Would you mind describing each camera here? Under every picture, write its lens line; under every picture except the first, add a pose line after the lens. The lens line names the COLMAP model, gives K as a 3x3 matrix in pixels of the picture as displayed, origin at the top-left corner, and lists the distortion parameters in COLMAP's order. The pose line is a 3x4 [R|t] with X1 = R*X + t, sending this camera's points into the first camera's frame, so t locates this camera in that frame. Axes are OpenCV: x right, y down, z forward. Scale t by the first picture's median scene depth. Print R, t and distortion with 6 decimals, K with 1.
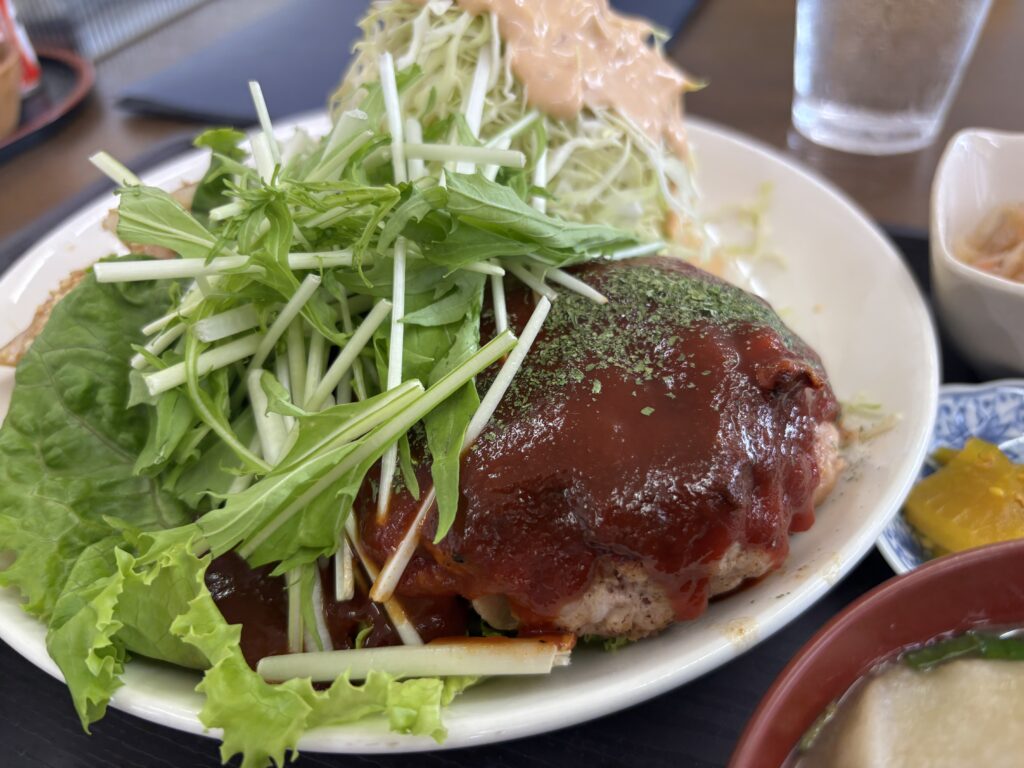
lens RADIAL K [[852.0, 0, 516.9], [0, 852.0, 379.7], [0, 0, 1]] dist [-0.041160, -0.013444]
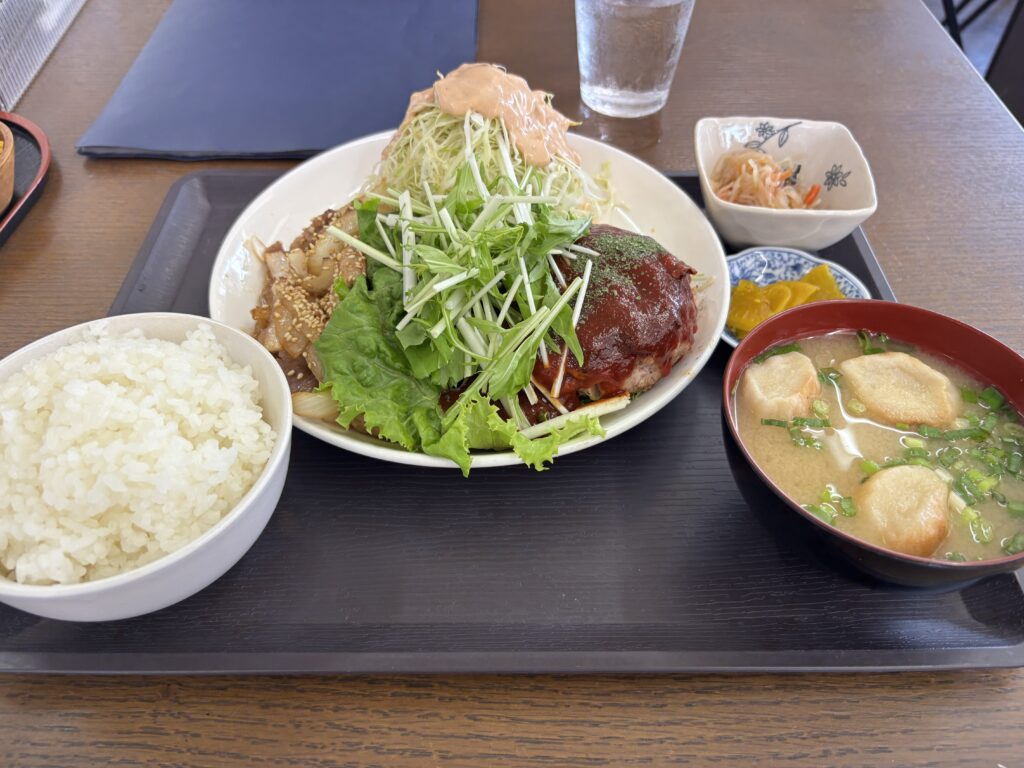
lens RADIAL K [[852.0, 0, 507.2], [0, 852.0, 388.8], [0, 0, 1]] dist [-0.041160, -0.013444]
pose [[0.926965, -0.242476, 0.286253, -0.923529], [0.200197, 0.965041, 0.169164, -0.193447], [-0.317264, -0.099502, 0.943103, -1.183681]]
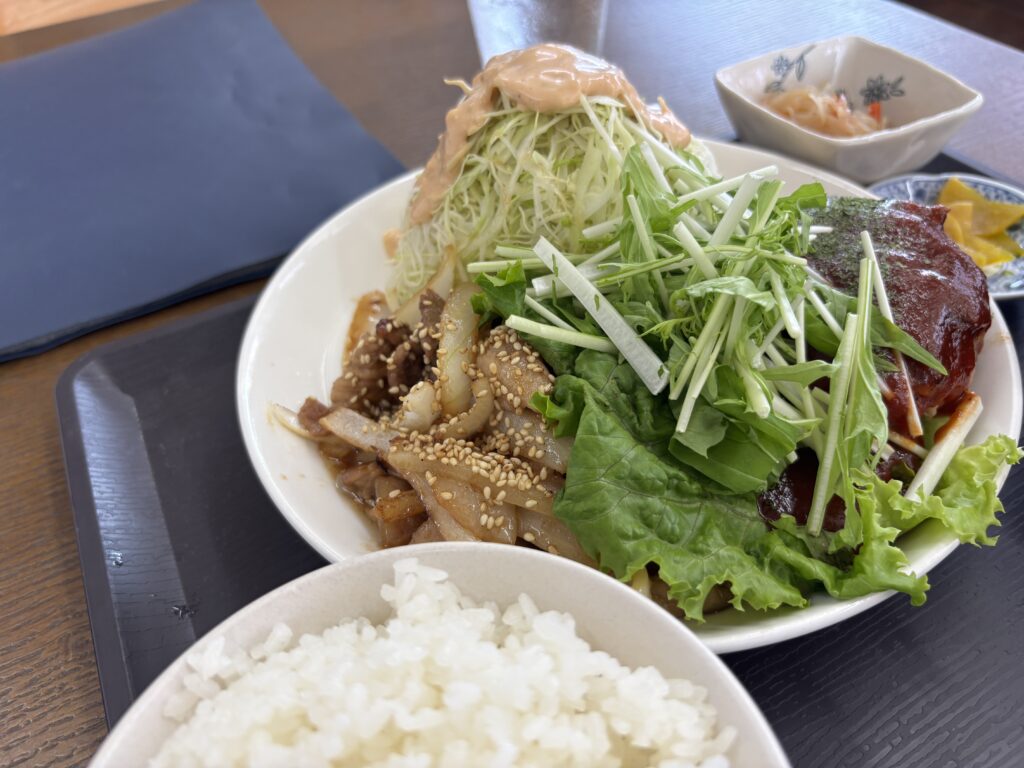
lens RADIAL K [[852.0, 0, 511.8], [0, 852.0, 379.8], [0, 0, 1]] dist [-0.041160, -0.013444]
pose [[0.642793, -0.516479, 0.565745, -1.451016], [0.509377, 0.839779, 0.187901, -0.510856], [-0.572147, 0.167397, 0.802886, 0.170947]]
